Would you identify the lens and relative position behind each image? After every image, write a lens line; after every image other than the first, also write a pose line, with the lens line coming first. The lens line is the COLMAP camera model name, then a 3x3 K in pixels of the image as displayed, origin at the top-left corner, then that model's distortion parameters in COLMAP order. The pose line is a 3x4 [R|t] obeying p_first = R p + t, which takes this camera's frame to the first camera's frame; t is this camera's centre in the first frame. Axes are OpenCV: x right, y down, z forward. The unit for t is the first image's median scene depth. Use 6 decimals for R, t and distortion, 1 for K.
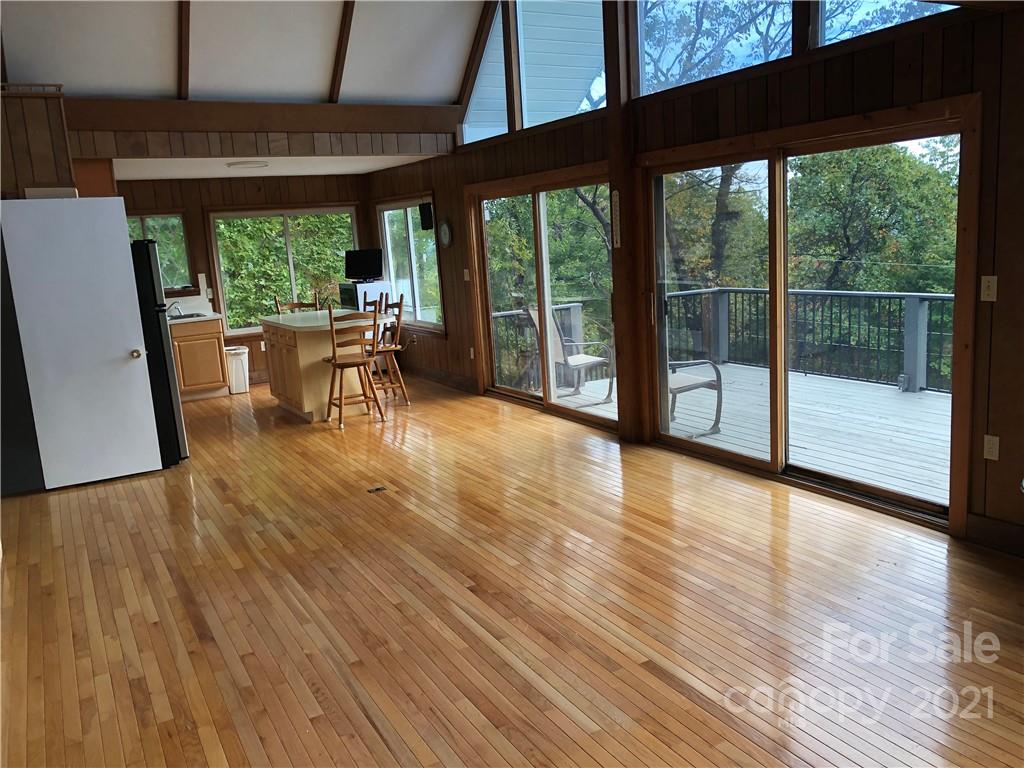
lens RADIAL K [[839.0, 0, 512.0], [0, 839.0, 384.0], [0, 0, 1]] dist [0.033458, -0.010889]
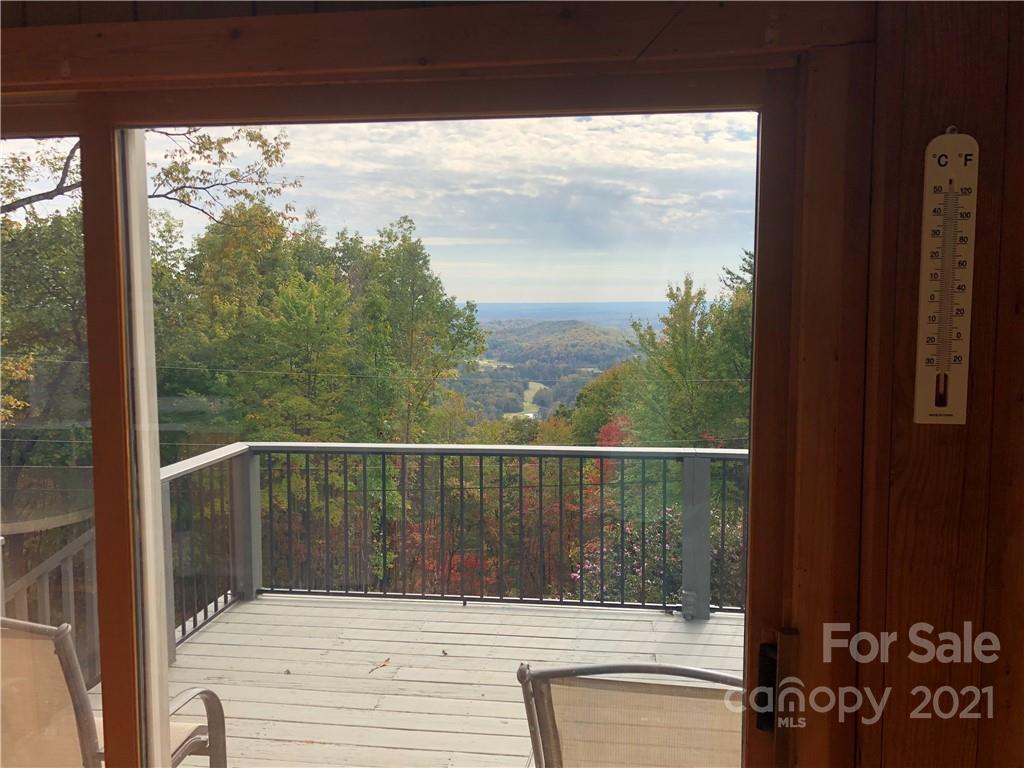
lens RADIAL K [[839.0, 0, 512.0], [0, 839.0, 384.0], [0, 0, 1]] dist [0.033458, -0.010889]
pose [[0.597435, -0.017179, 0.801733, -0.055727], [0.106879, 0.992557, -0.058376, -0.113971], [-0.794763, 0.120564, 0.594824, 0.644895]]
